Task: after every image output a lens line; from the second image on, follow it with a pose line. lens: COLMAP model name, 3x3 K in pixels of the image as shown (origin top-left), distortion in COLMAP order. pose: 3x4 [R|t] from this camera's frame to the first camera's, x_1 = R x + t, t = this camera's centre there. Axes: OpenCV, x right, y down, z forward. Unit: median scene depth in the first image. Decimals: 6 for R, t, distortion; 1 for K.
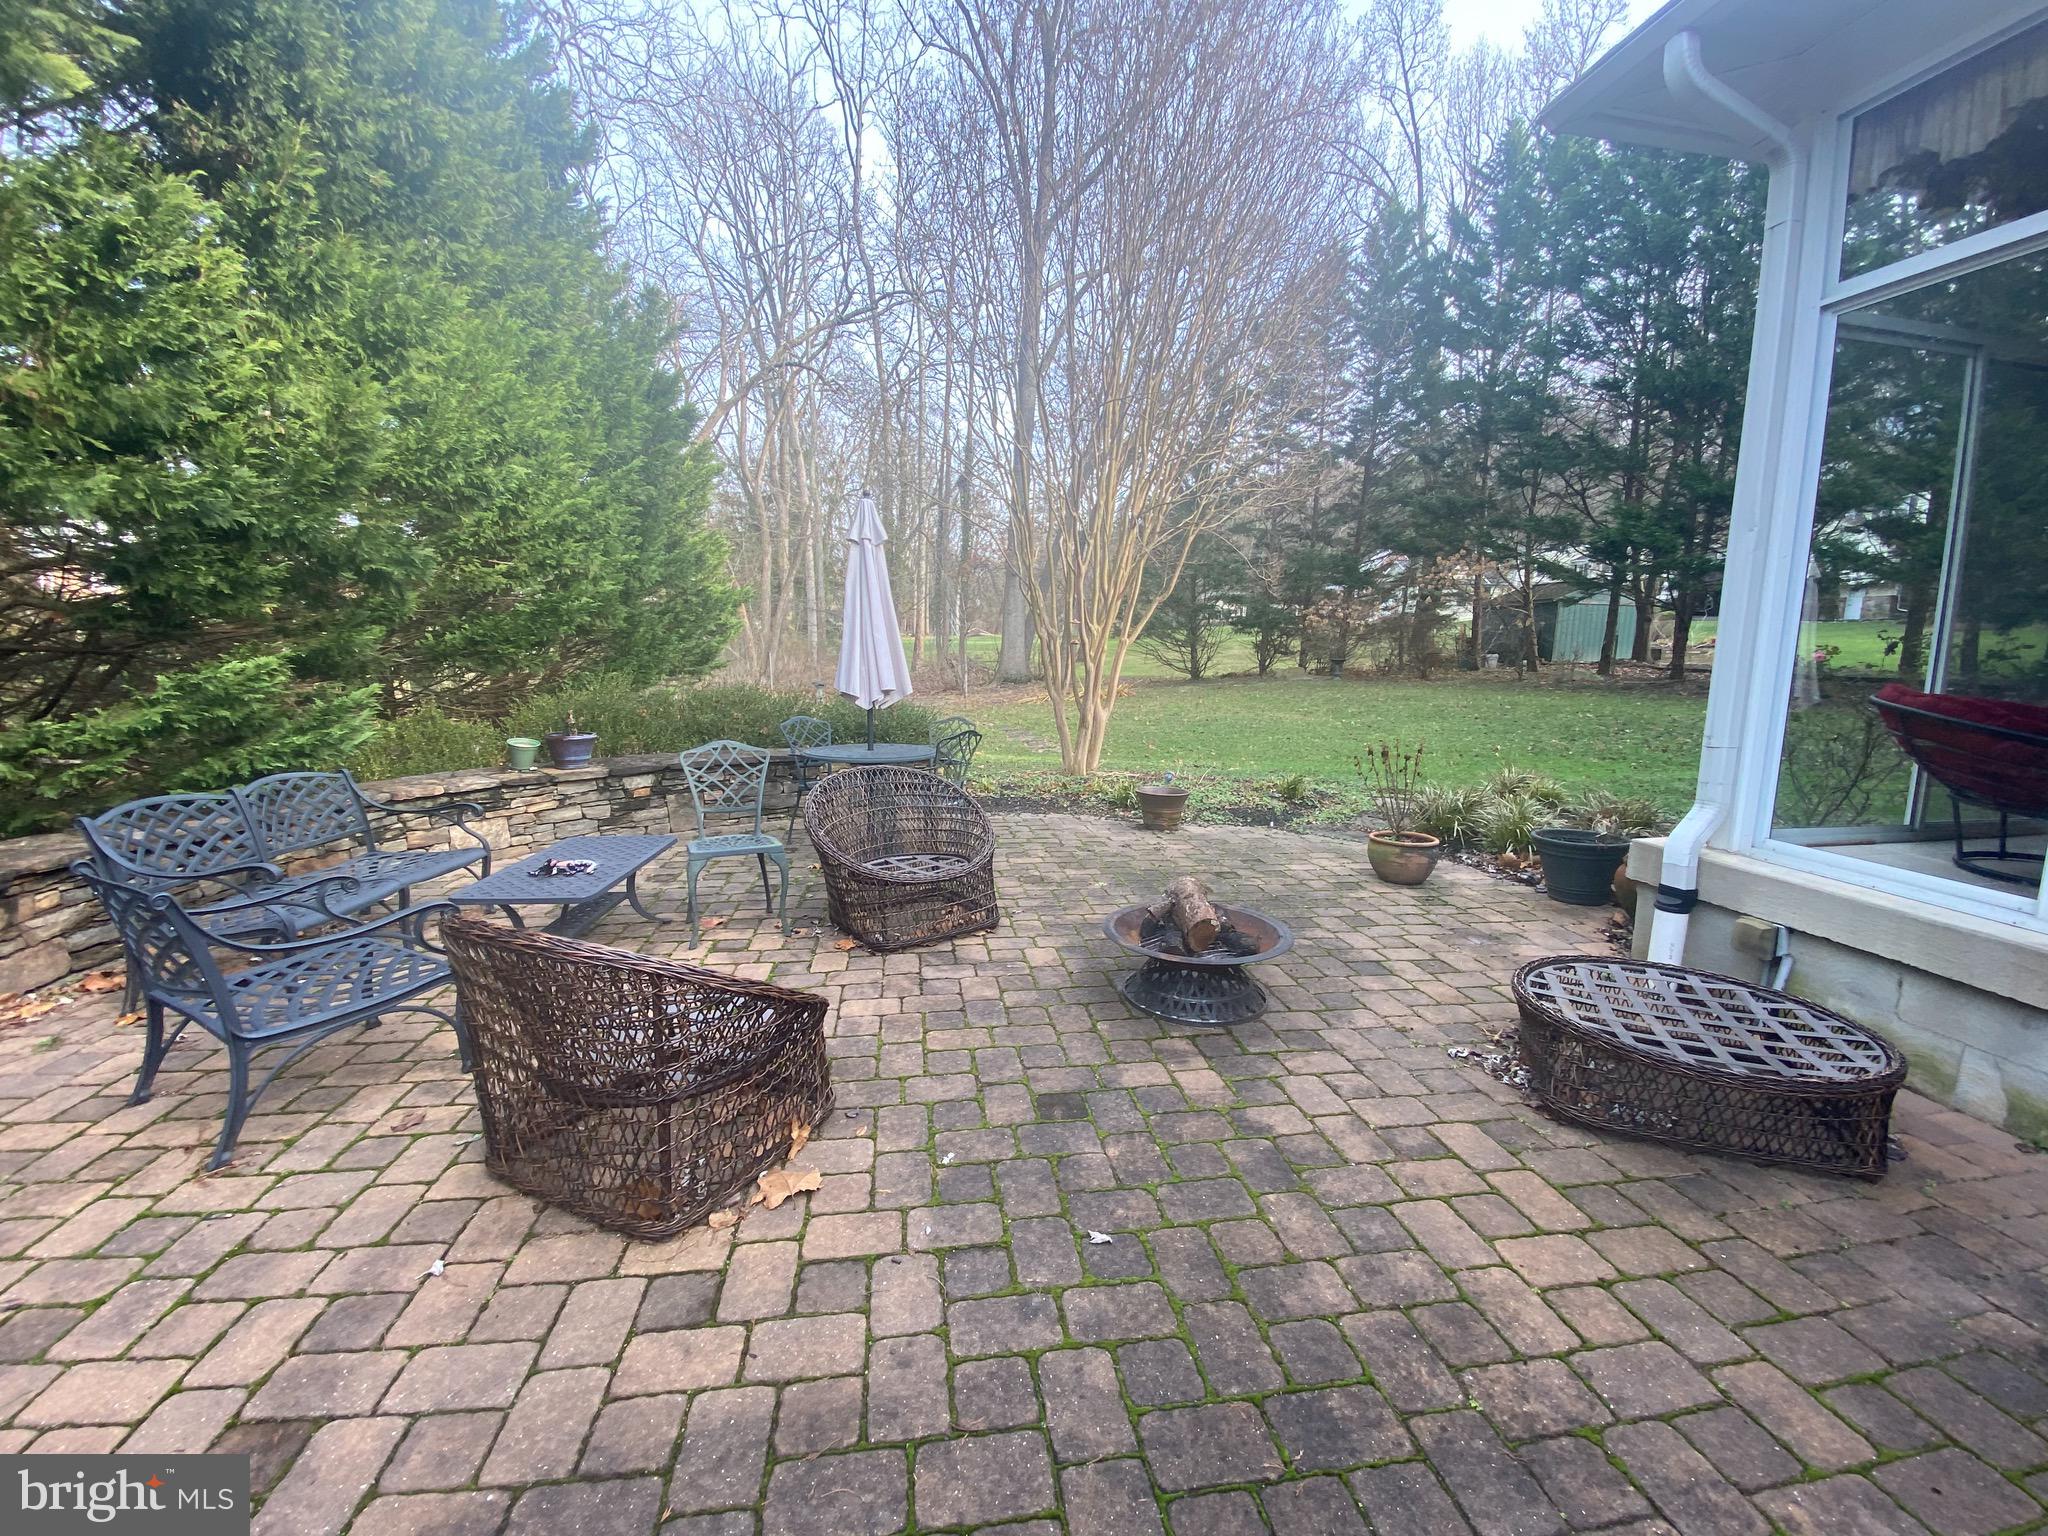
lens RADIAL K [[837.7, 0, 1024.0], [0, 837.7, 768.0], [0, 0, 1]] dist [-0.000052, -0.009079]
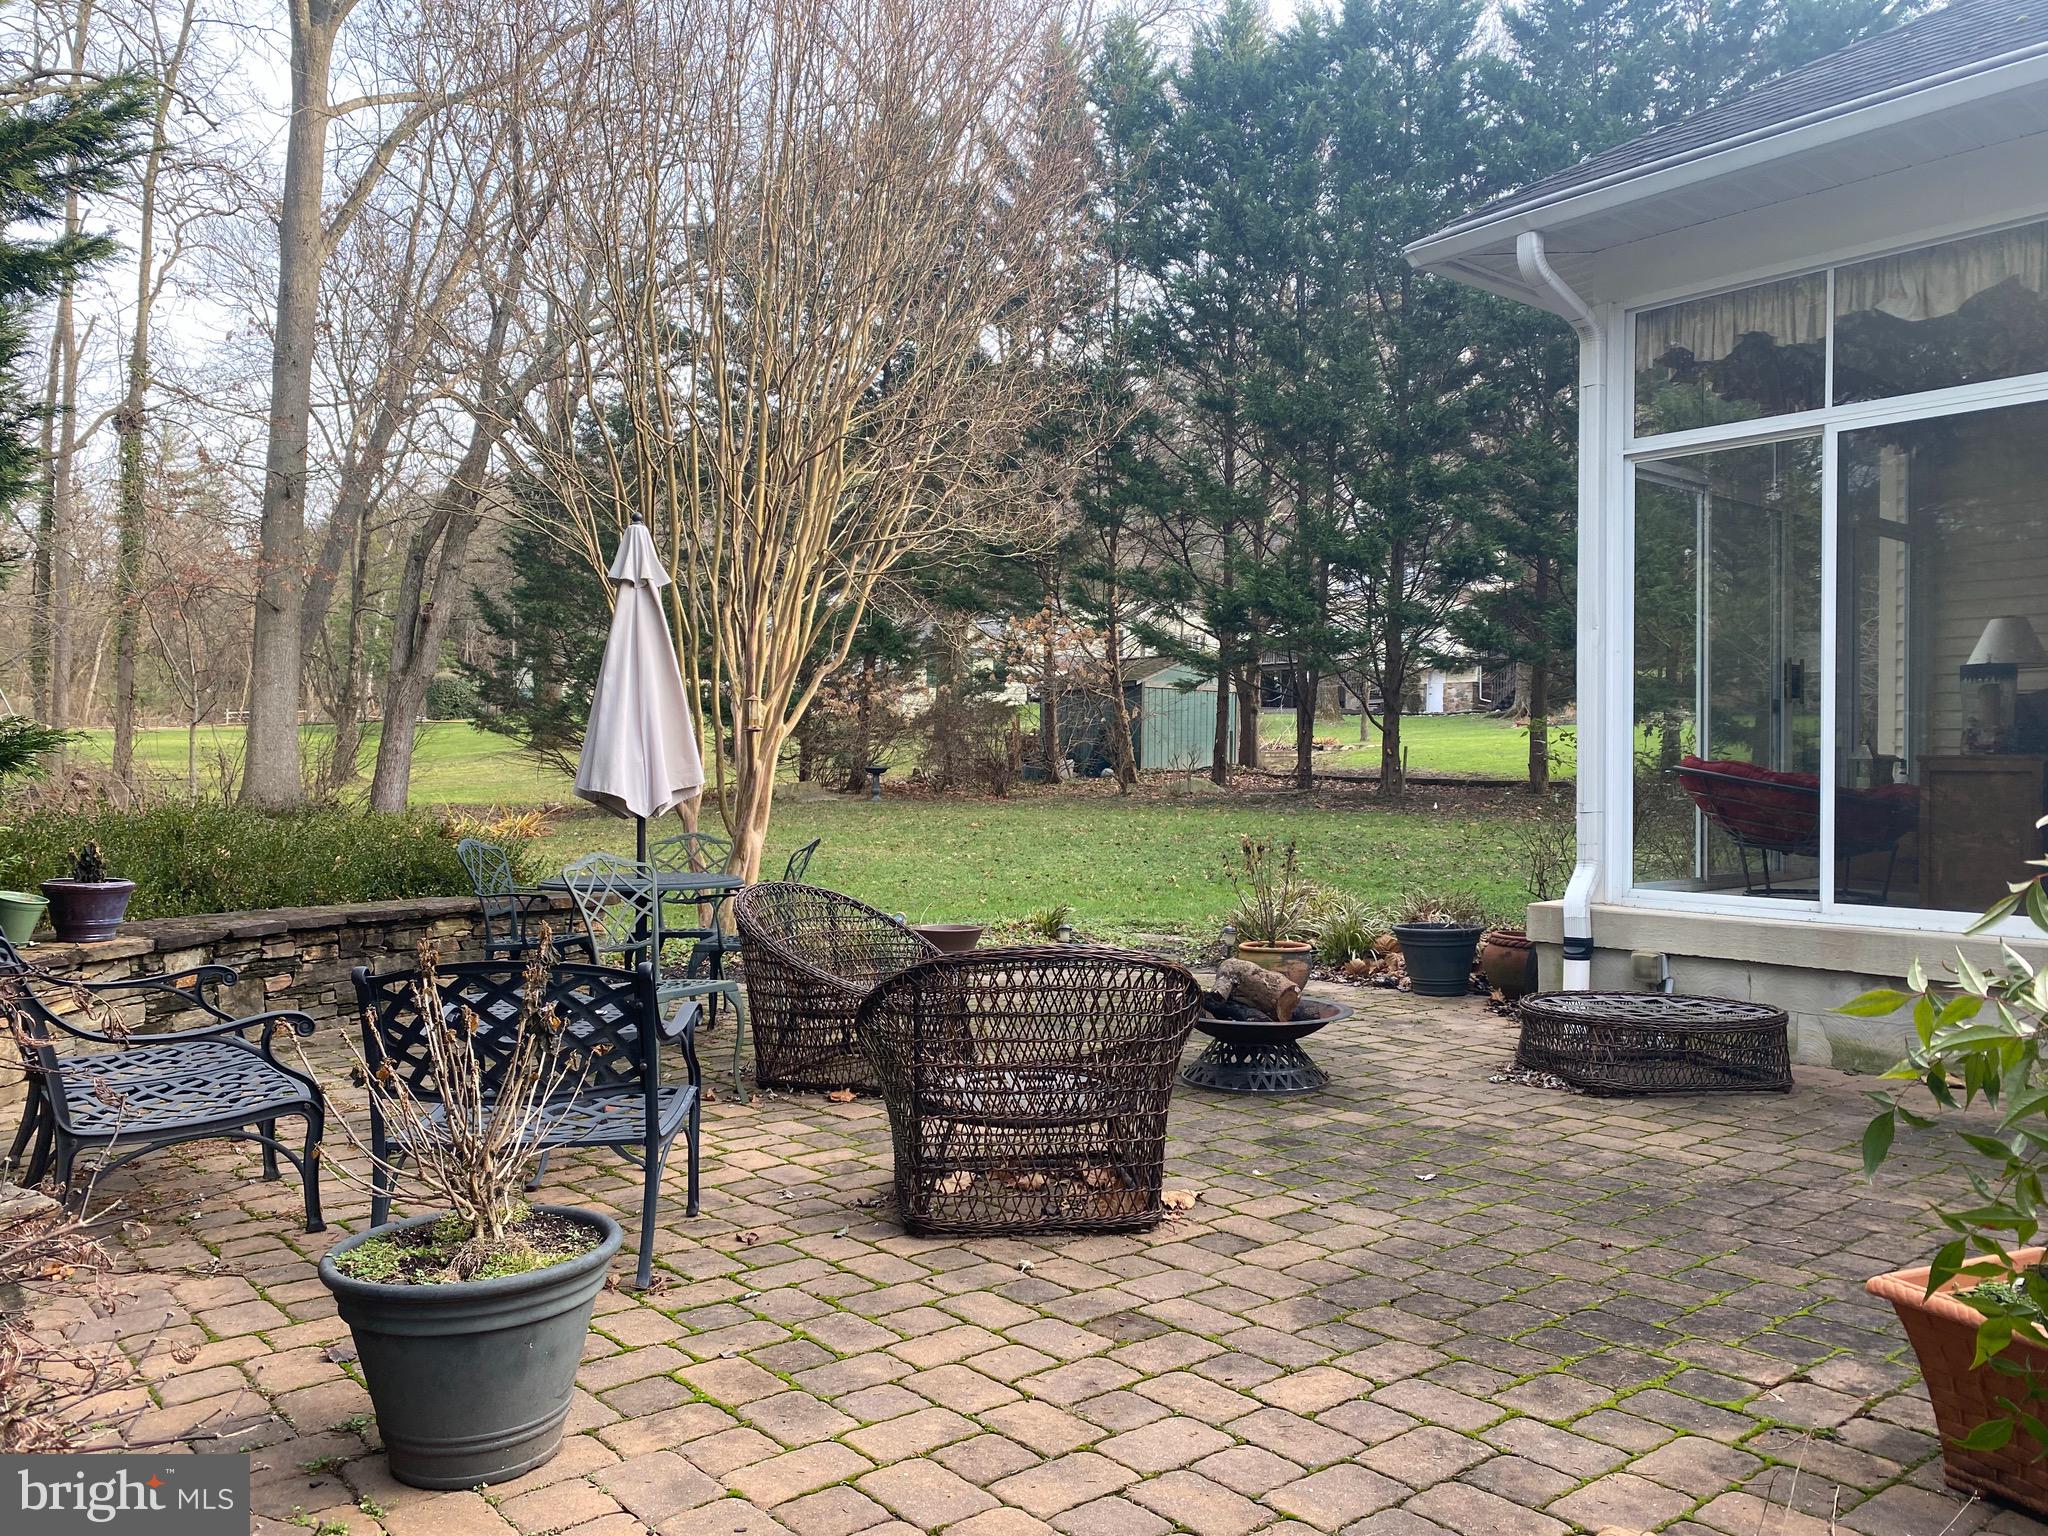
lens RADIAL K [[1577.9, 0, 1019.2], [0, 1577.9, 783.6], [0, 0, 1]] dist [0.043631, 0.002765]
pose [[0.857974, -0.013797, 0.513508, -0.526442], [0.078527, 0.991413, -0.104565, 0.054876], [-0.507656, 0.130038, 0.851690, -0.256656]]
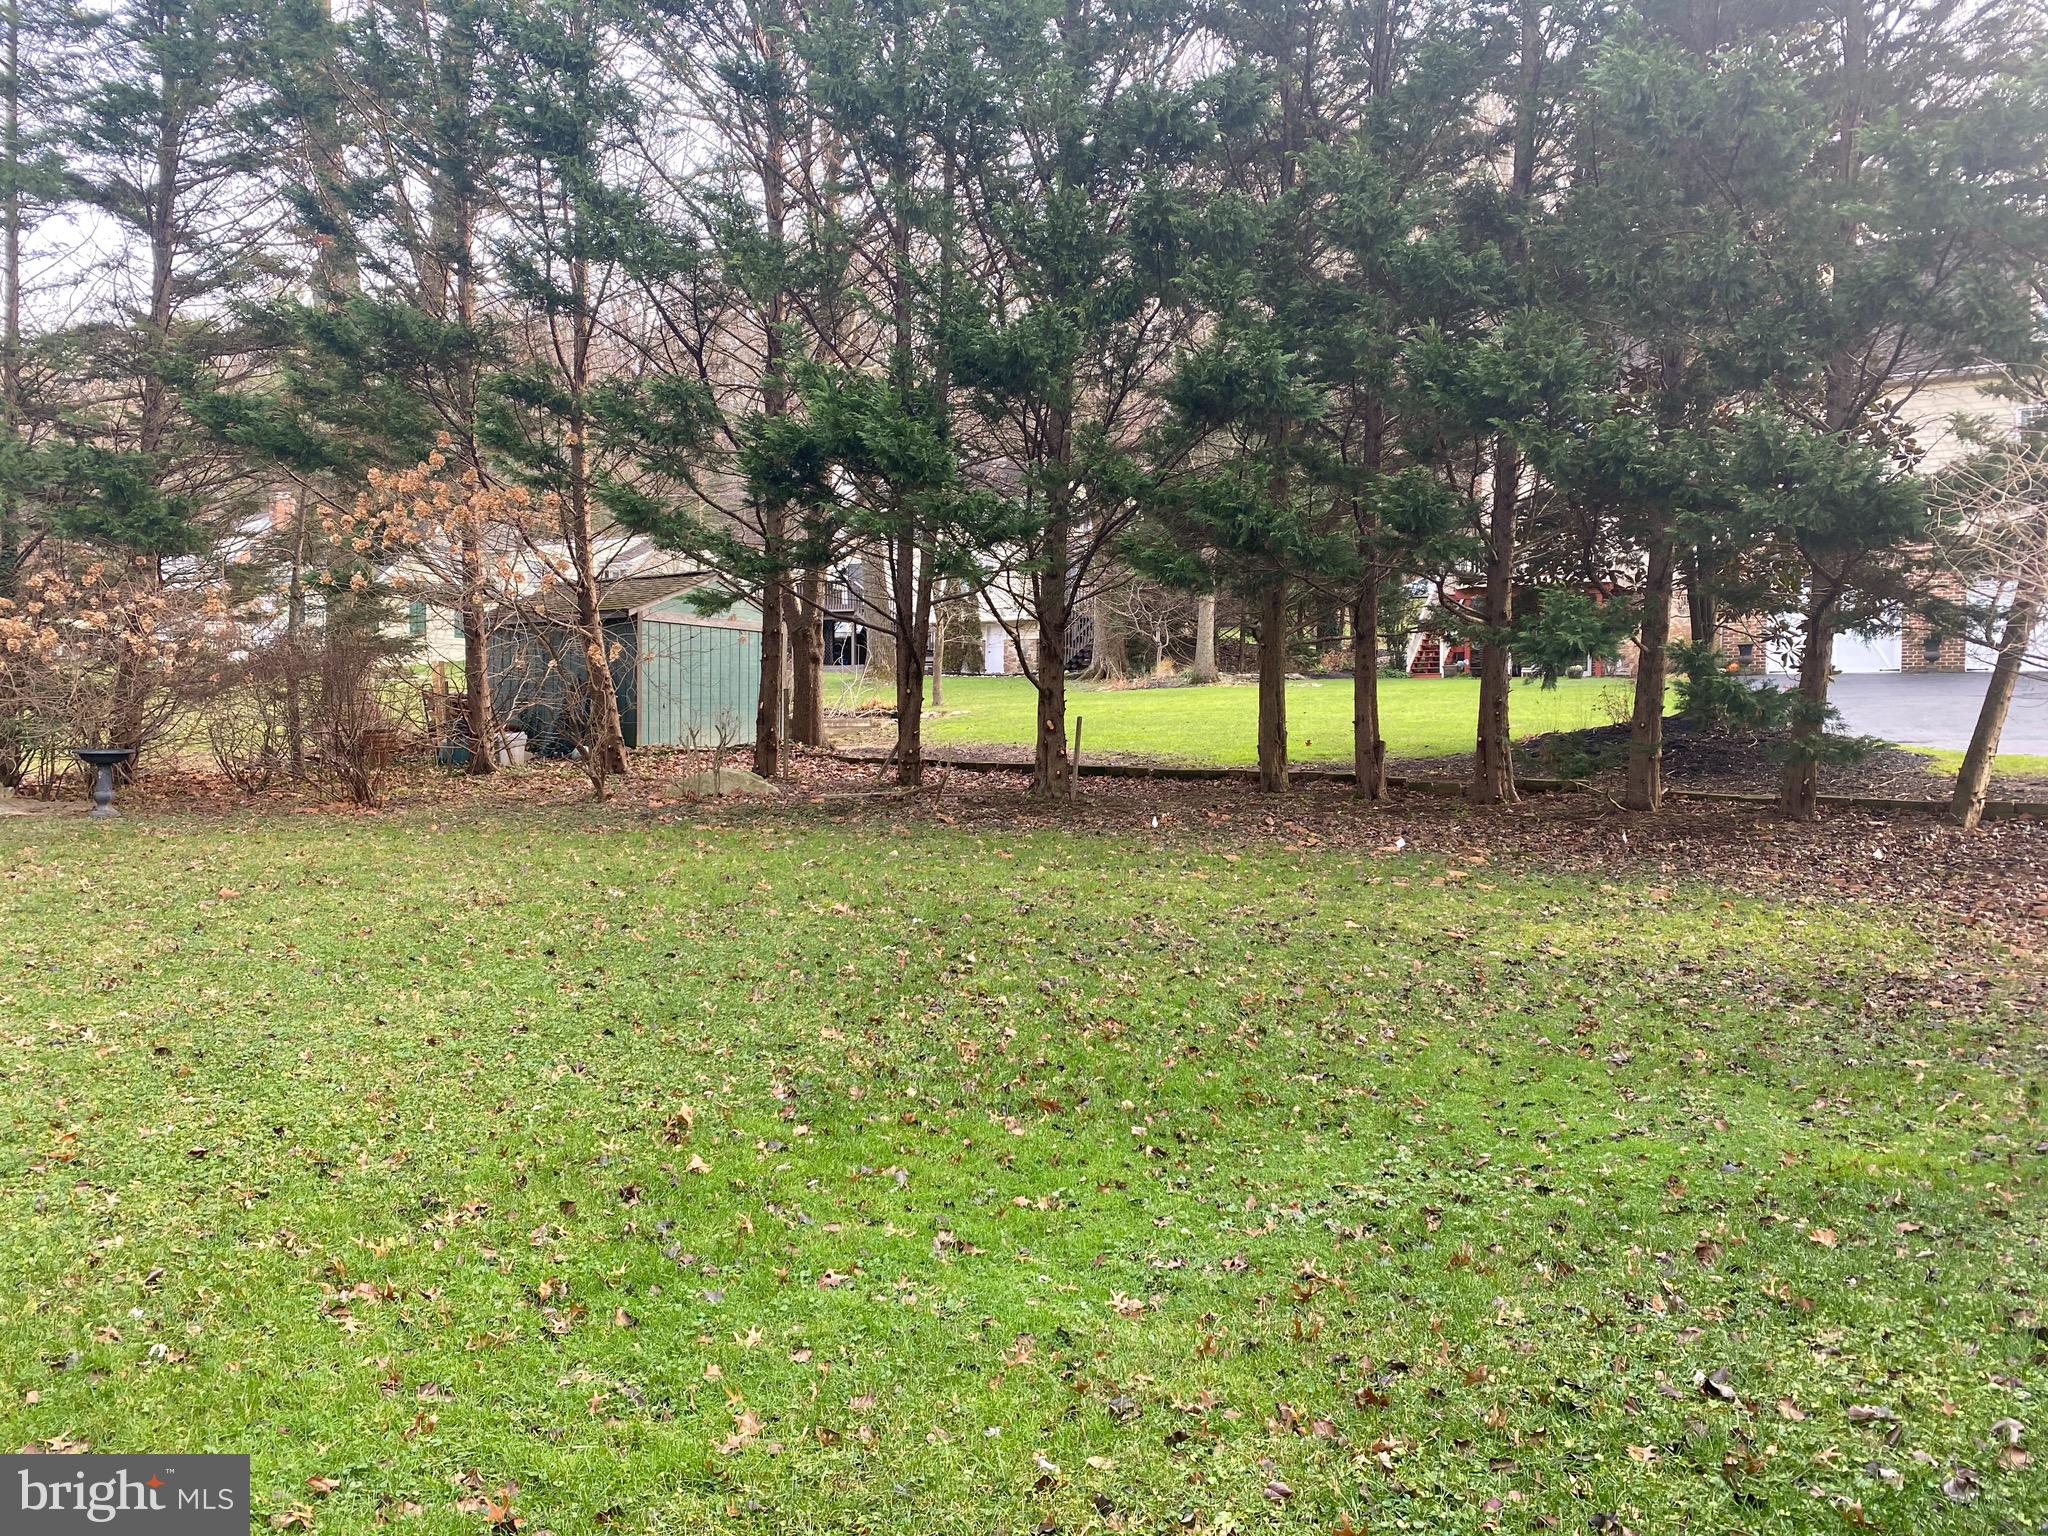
lens RADIAL K [[1577.9, 0, 1019.2], [0, 1577.9, 783.6], [0, 0, 1]] dist [0.043631, 0.002765]
pose [[0.670231, -0.033401, 0.741400, 0.553454], [0.108870, 0.992604, -0.053701, -0.162758], [-0.734124, 0.116708, 0.668911, 1.157119]]
